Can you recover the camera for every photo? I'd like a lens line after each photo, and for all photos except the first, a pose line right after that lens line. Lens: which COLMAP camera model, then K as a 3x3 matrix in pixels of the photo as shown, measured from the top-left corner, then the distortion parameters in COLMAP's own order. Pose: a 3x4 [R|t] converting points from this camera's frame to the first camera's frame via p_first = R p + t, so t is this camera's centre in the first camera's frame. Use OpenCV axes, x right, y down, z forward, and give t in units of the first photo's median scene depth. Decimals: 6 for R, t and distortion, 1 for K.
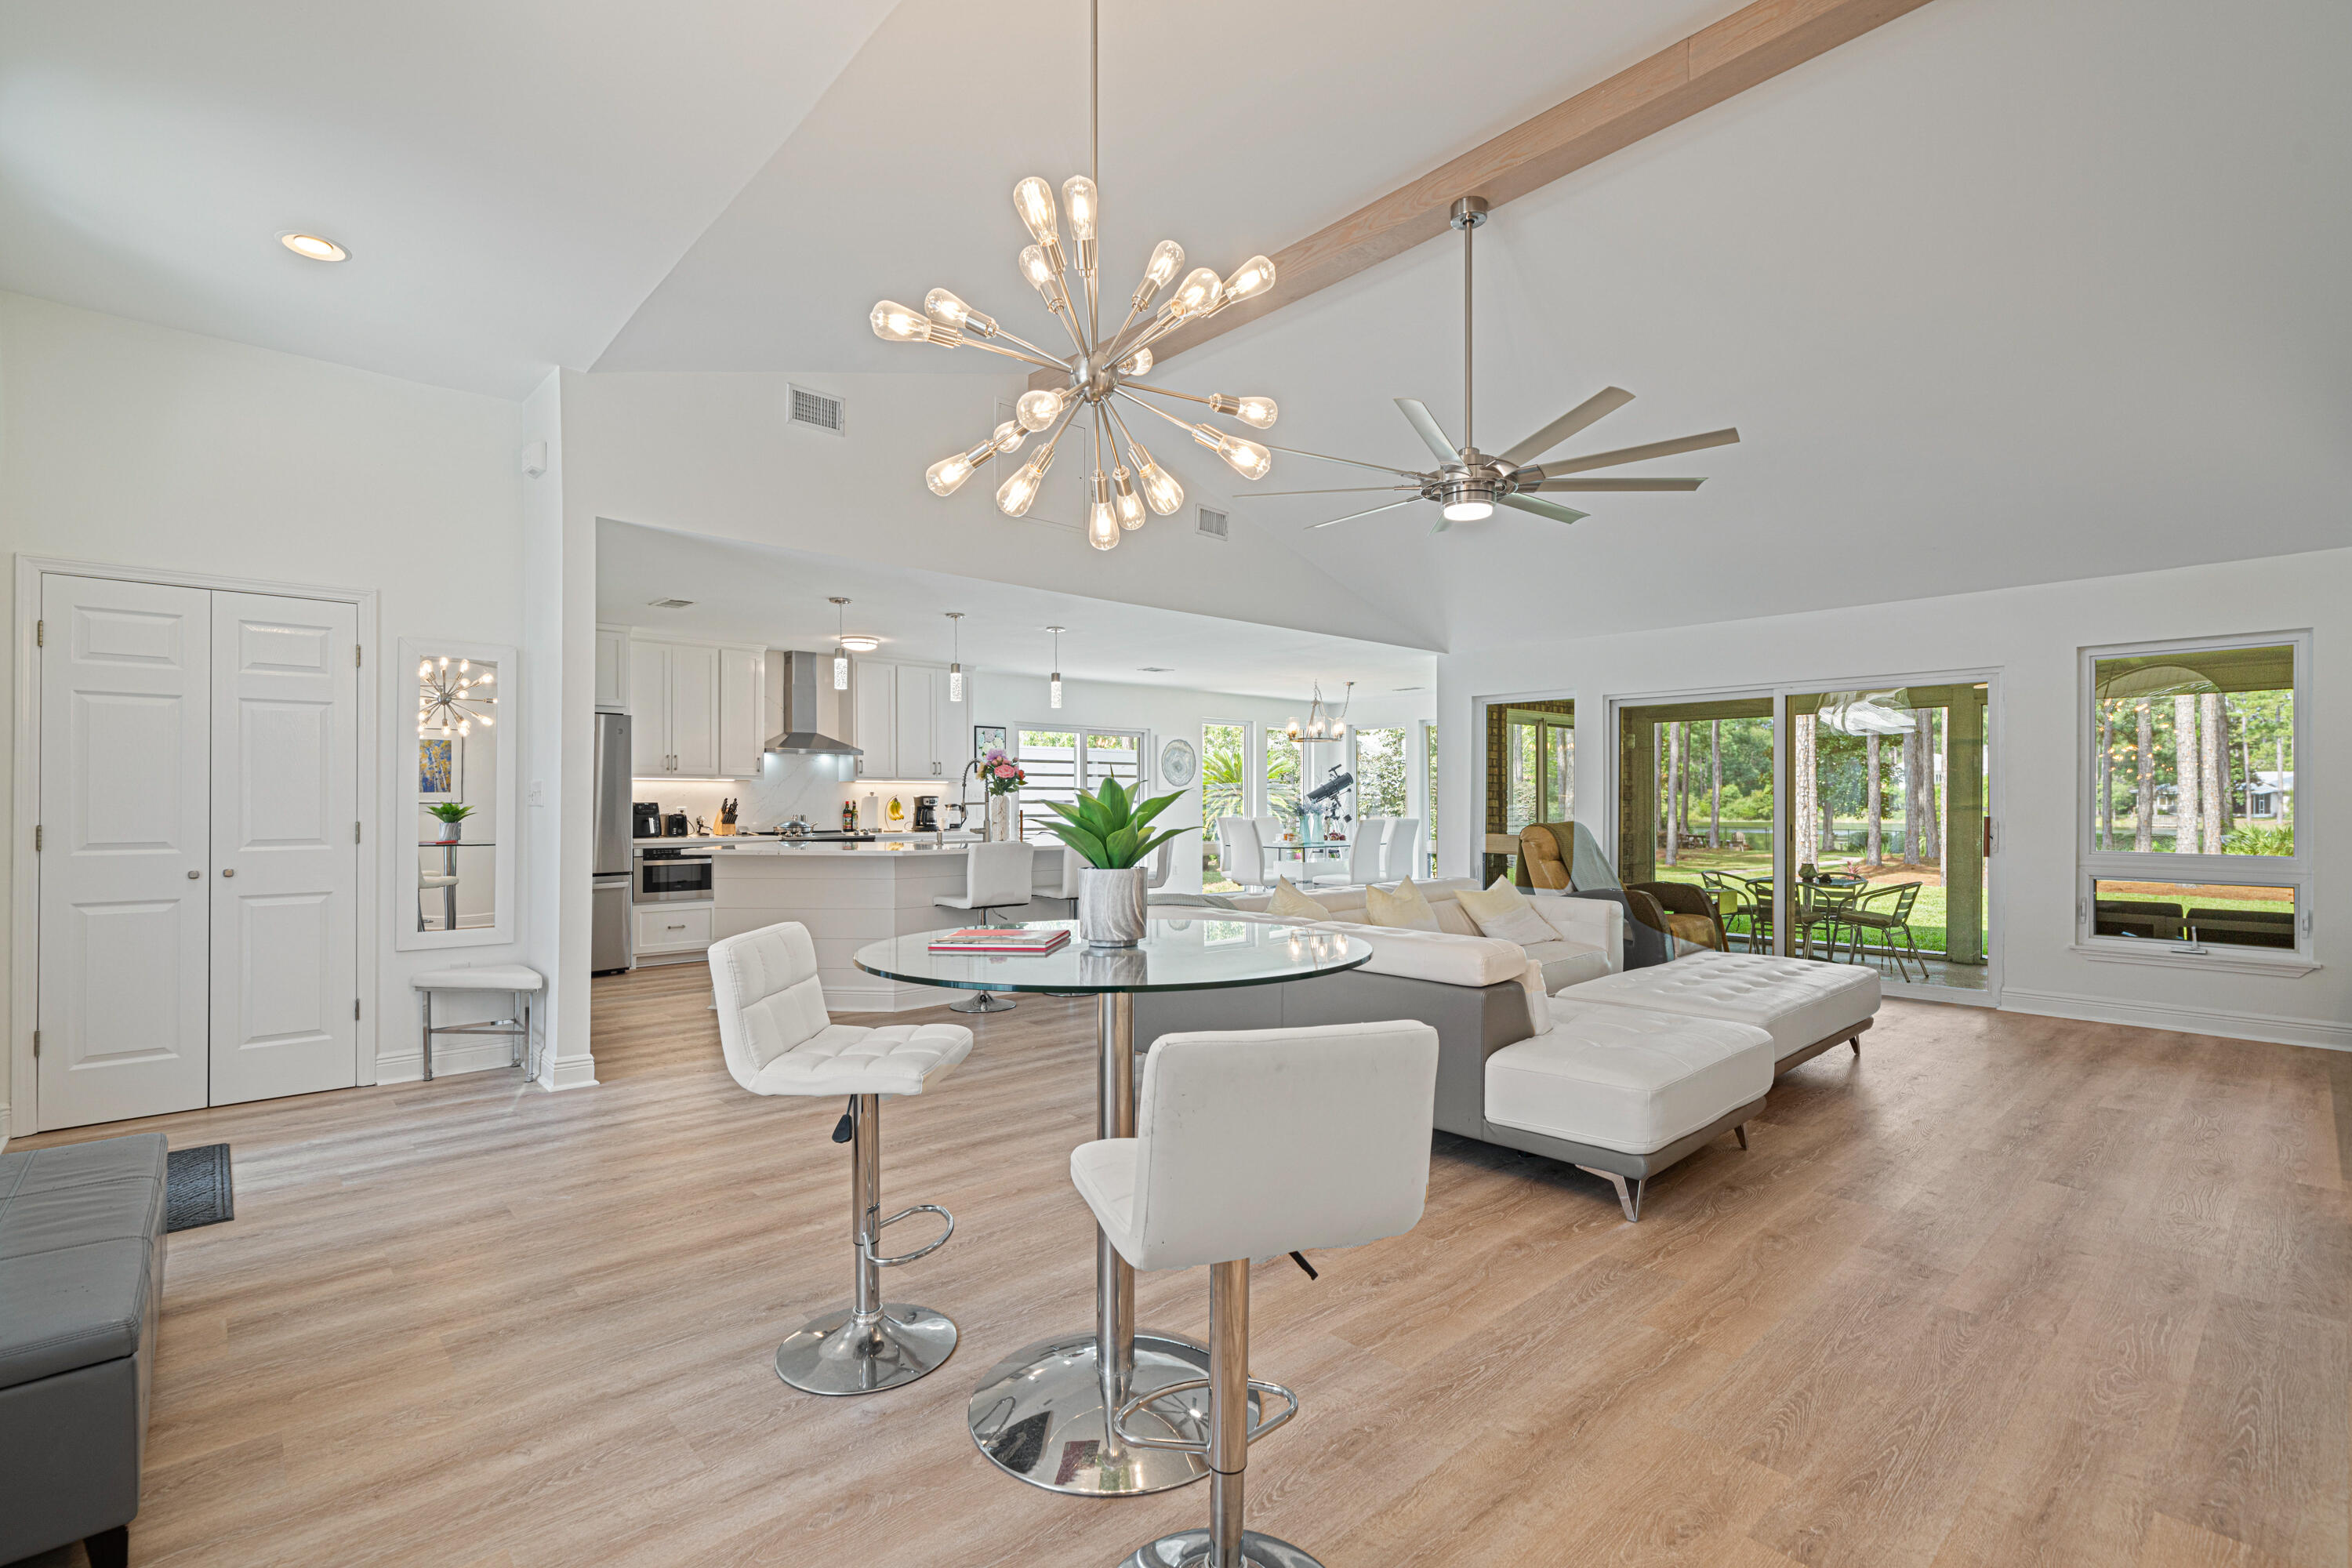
lens RADIAL K [[1046.2, 0, 1156.8], [0, 1046.2, 794.1], [0, 0, 1]] dist [0.000853, 0.000219]
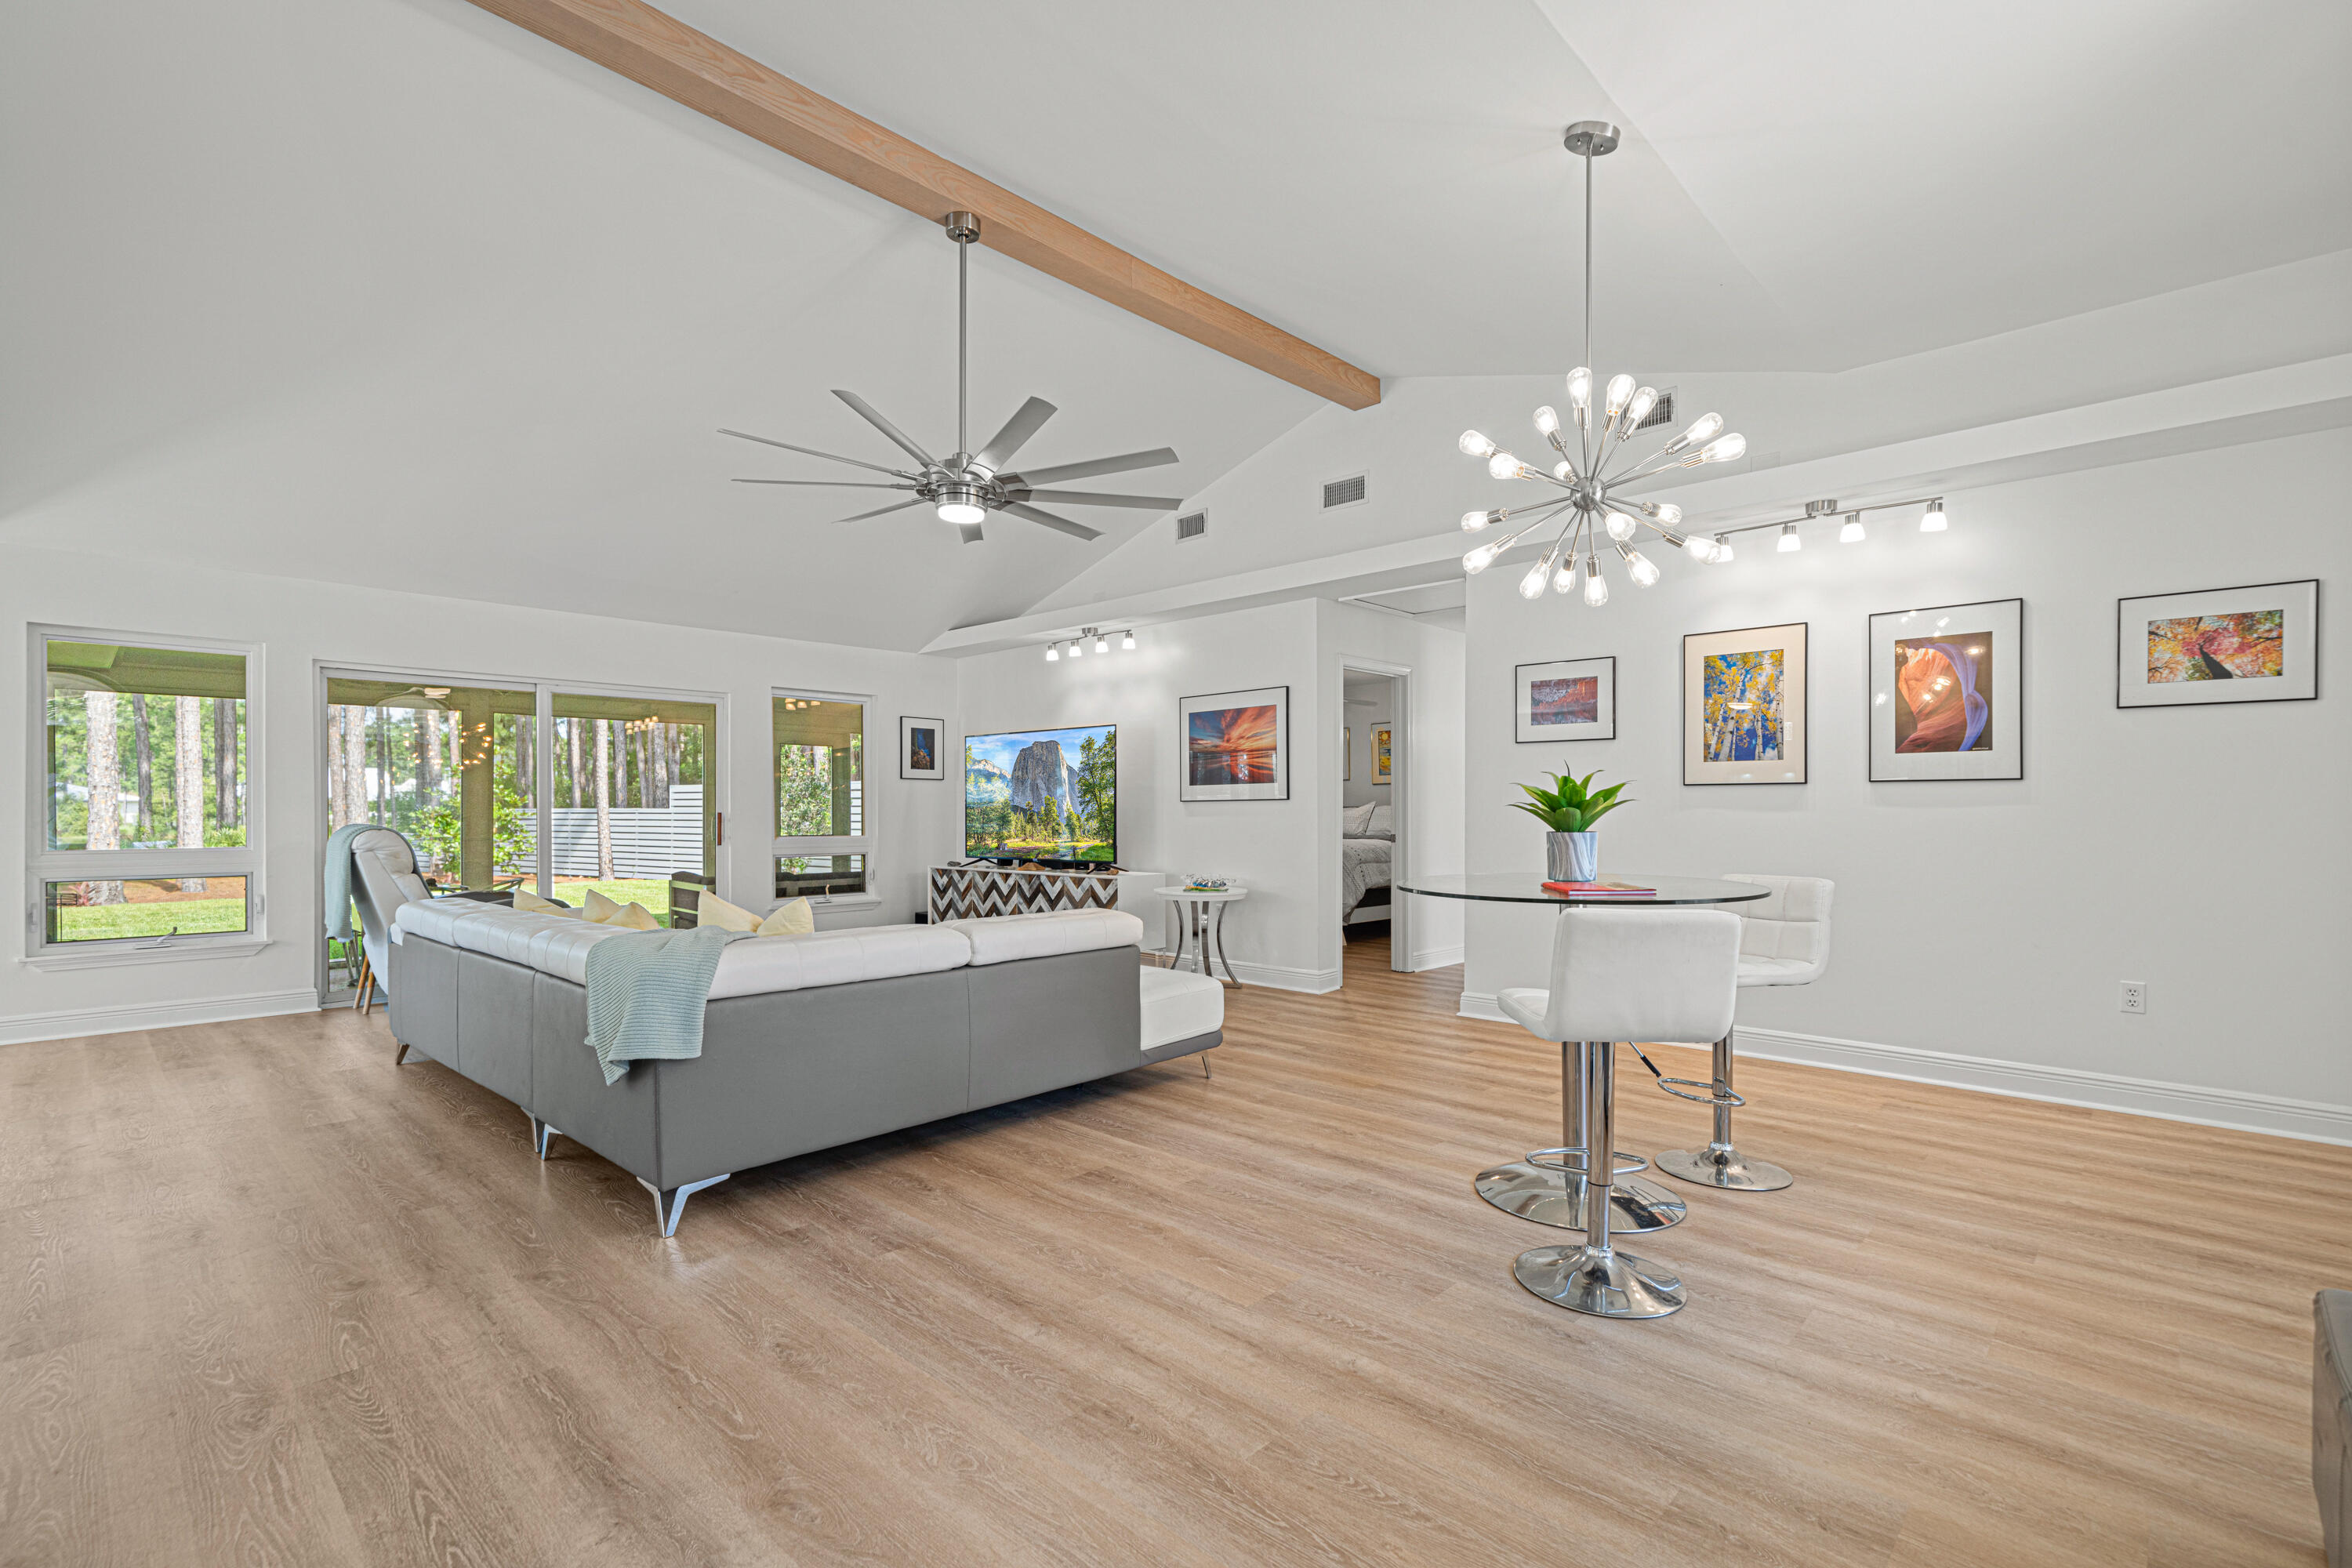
lens RADIAL K [[1046.2, 0, 1159.5], [0, 1046.2, 824.8], [0, 0, 1]] dist [0.000853, 0.000219]
pose [[-0.063268, -0.015571, 0.997875, -1.038558], [-0.008042, 0.999854, 0.015092, 0.027237], [-0.997964, -0.007070, -0.063384, 1.189568]]
